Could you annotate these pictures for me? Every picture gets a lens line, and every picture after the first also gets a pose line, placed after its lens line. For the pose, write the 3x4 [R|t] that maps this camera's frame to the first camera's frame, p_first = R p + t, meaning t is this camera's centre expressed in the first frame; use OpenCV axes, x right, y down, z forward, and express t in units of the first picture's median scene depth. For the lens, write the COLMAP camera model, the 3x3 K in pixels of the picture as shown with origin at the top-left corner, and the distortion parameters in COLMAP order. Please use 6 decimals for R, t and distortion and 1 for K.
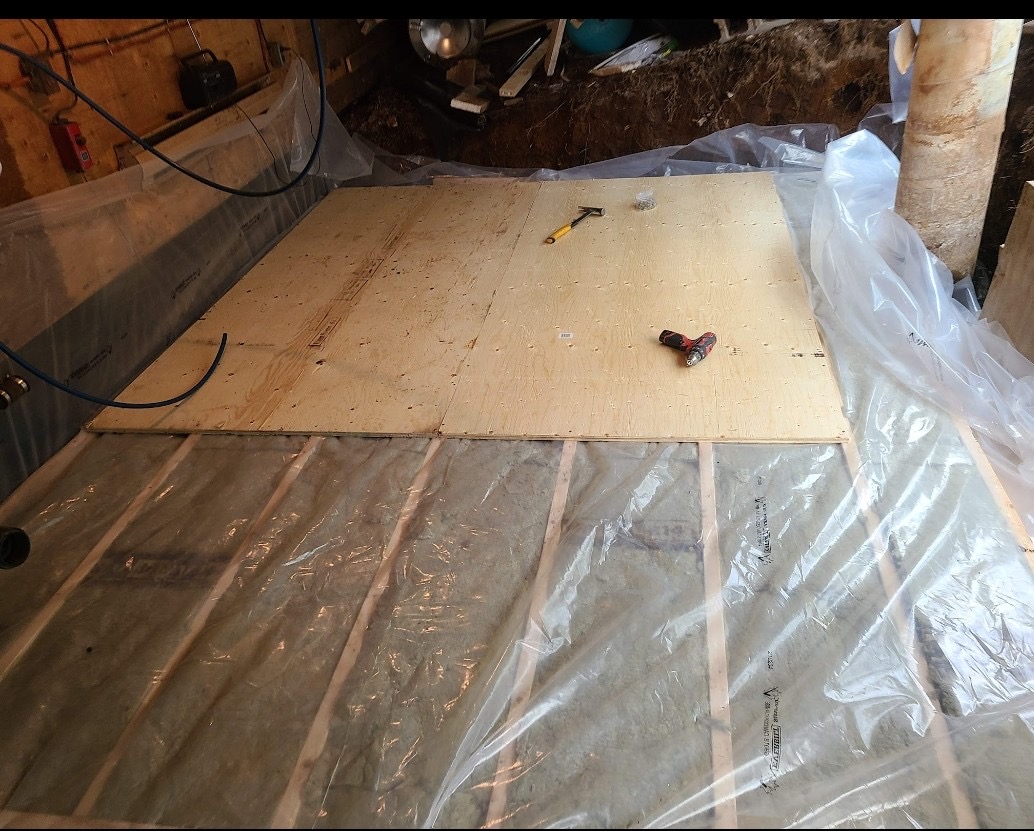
lens RADIAL K [[760.8, 0, 517.0], [0, 760.8, 415.5], [0, 0, 1]] dist [0.004247, -0.000161]
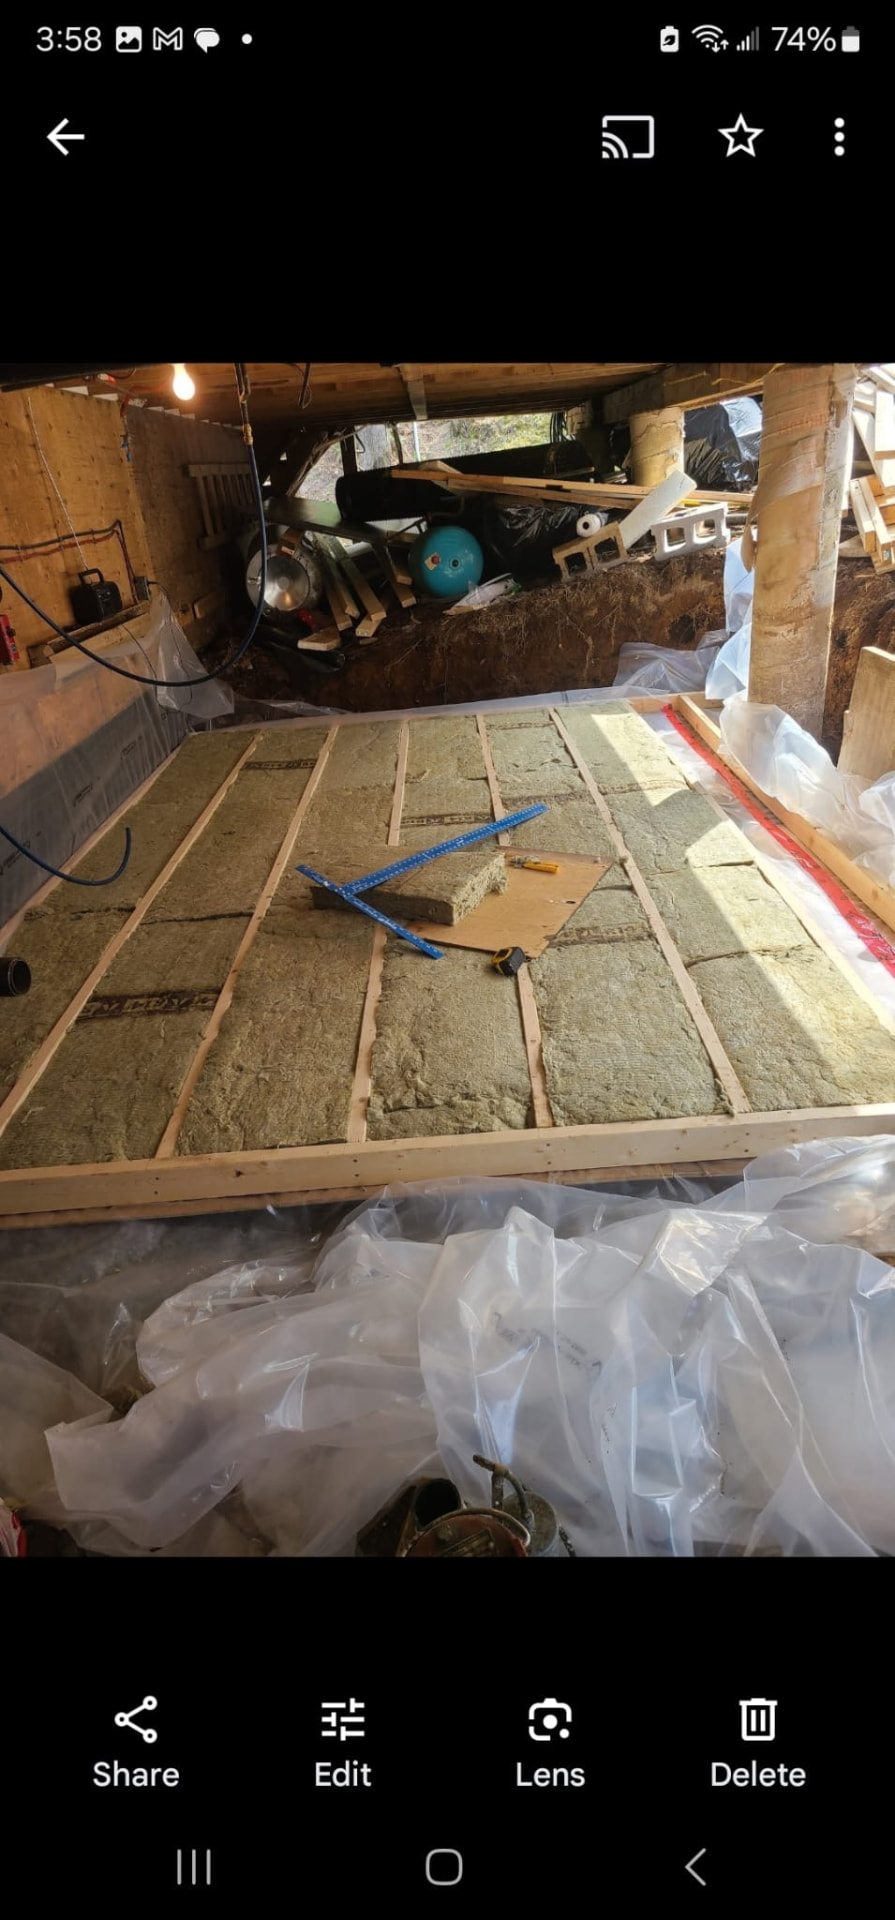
lens RADIAL K [[830.5, 0, 447.5], [0, 830.5, 960.0], [0, 0, 1]] dist [0.000137, -0.000146]
pose [[0.986365, -0.072111, 0.147931, -0.151299], [0.084630, 0.993183, -0.080152, 0.170708], [-0.141143, 0.091579, 0.985744, -0.112486]]
